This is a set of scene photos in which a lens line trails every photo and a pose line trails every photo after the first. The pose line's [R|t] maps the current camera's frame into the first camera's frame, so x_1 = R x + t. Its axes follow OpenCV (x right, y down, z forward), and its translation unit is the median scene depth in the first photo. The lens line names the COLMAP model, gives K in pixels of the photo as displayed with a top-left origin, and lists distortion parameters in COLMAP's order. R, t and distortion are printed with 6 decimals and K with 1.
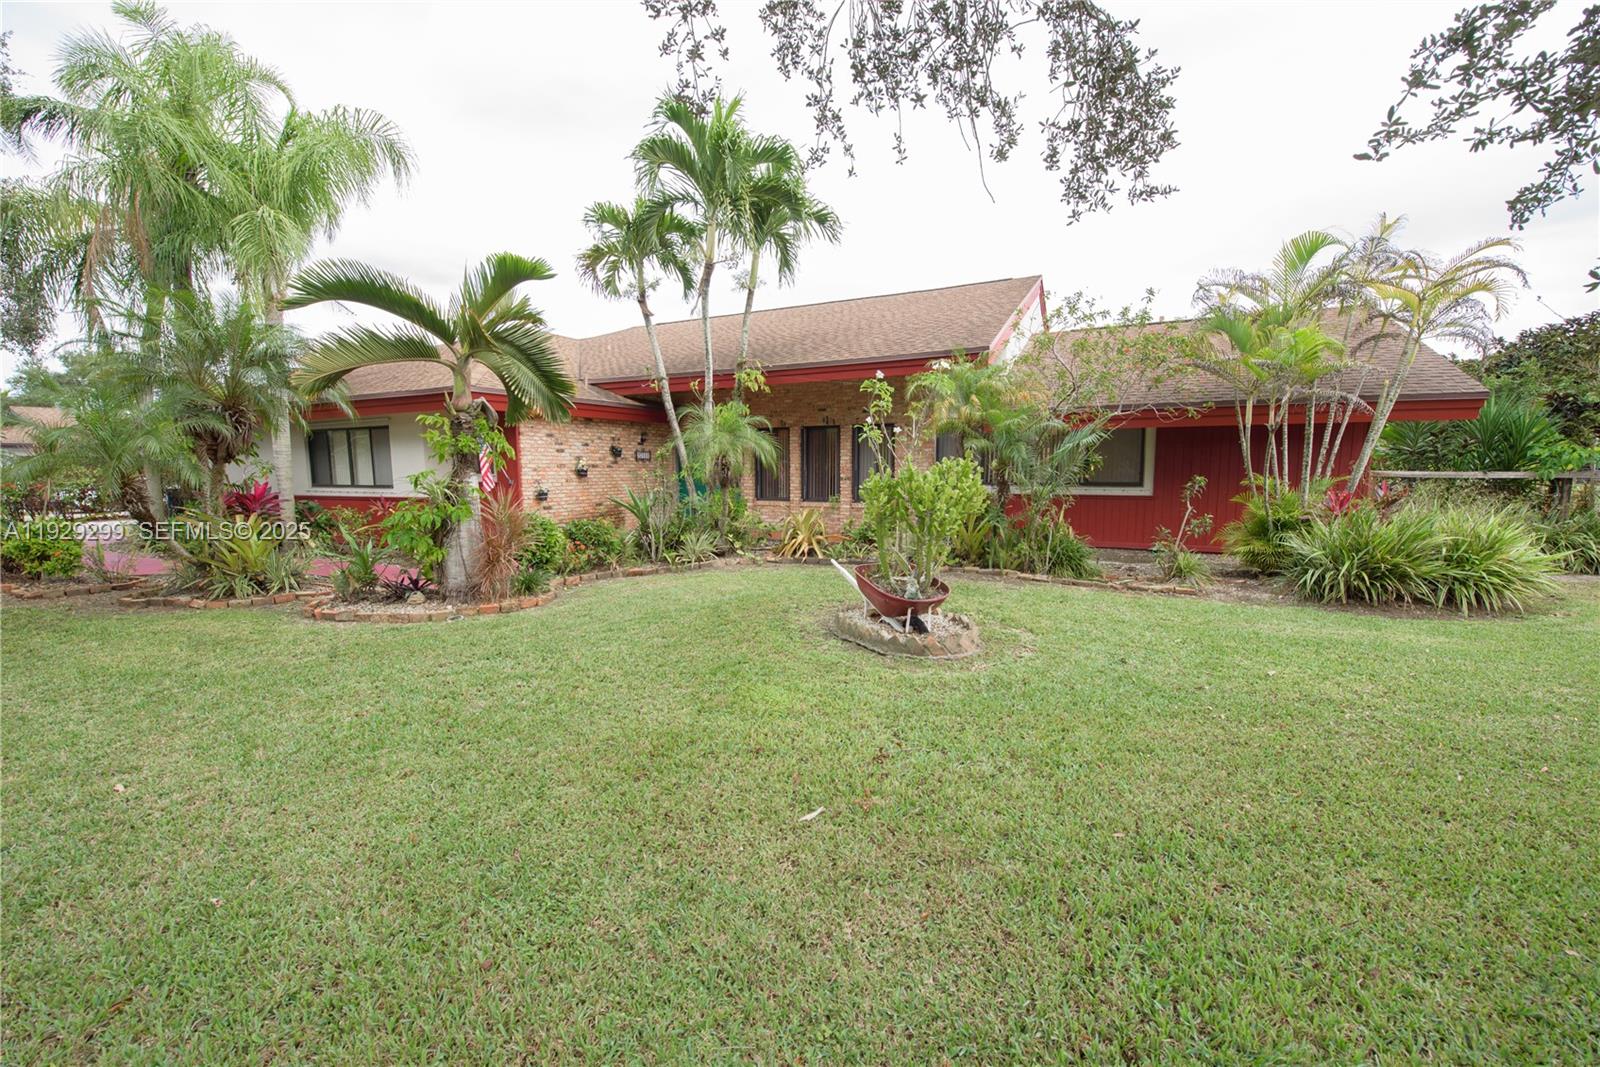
lens RADIAL K [[634.0, 0, 802.5], [0, 634.0, 519.0], [0, 0, 1]] dist [-0.019476, -0.001844]
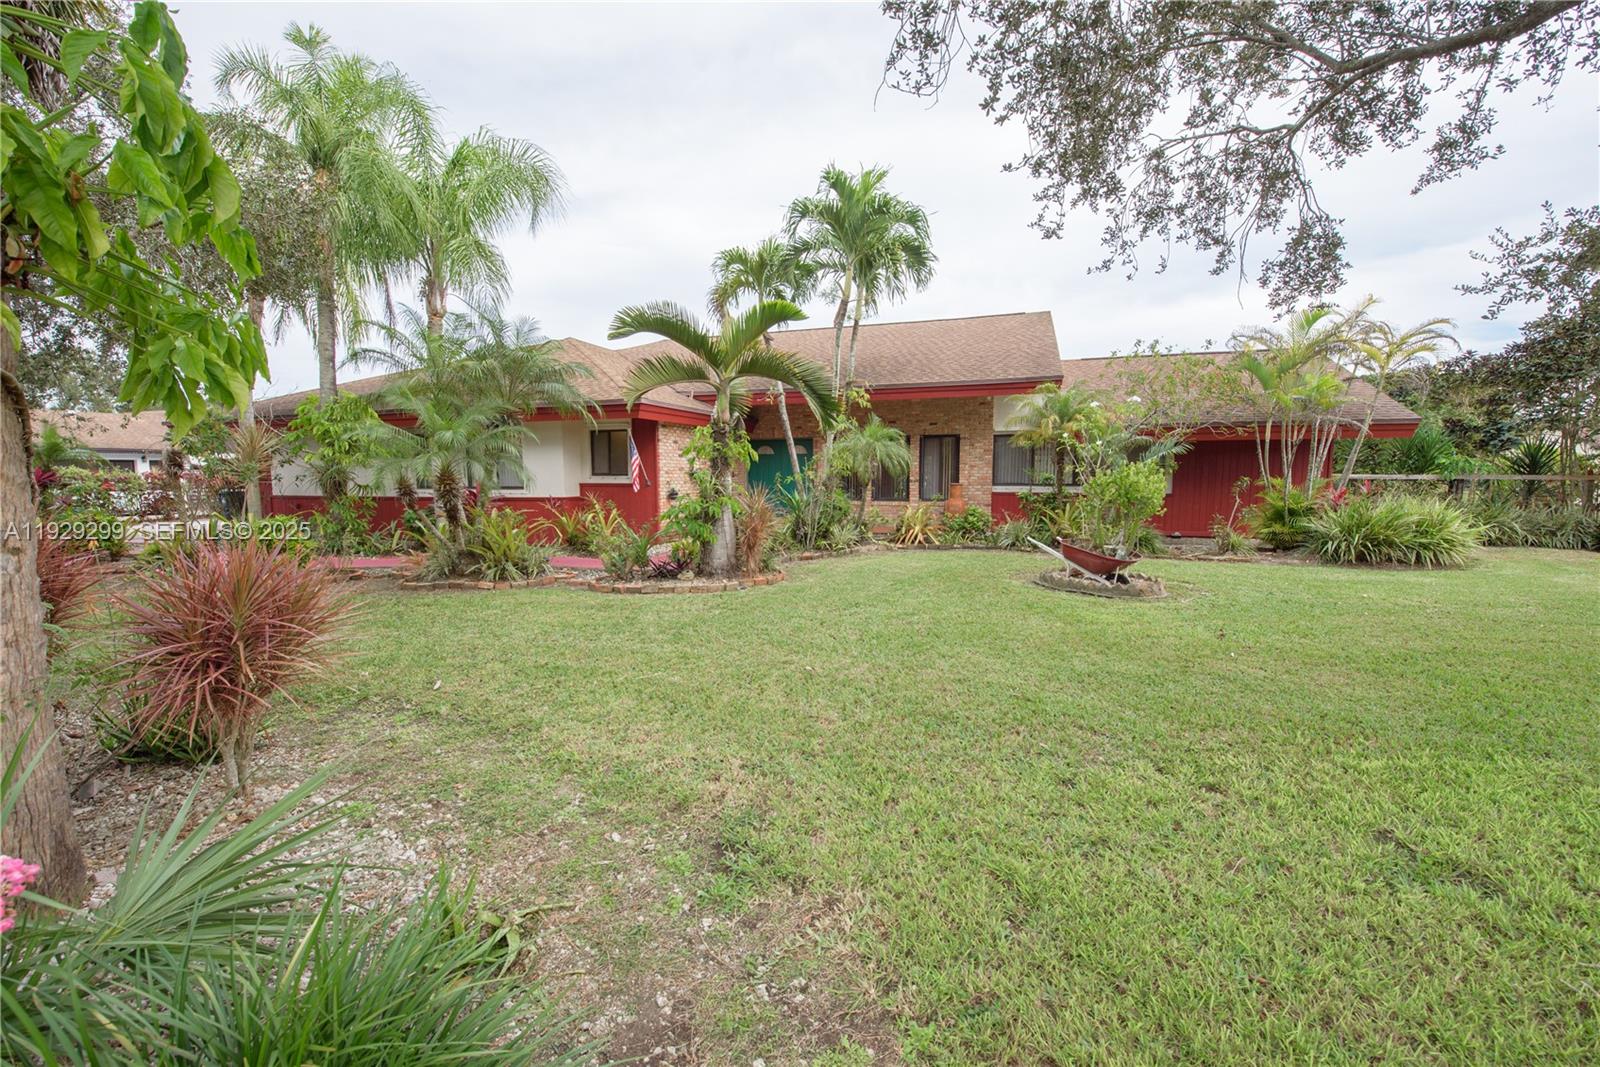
lens RADIAL K [[634.0, 0, 807.4], [0, 634.0, 505.9], [0, 0, 1]] dist [-0.019476, -0.001844]
pose [[0.989983, -0.004769, 0.141105, -0.498283], [0.009394, 0.999440, -0.032130, 0.030421], [-0.140872, 0.033133, 0.989473, -0.216218]]
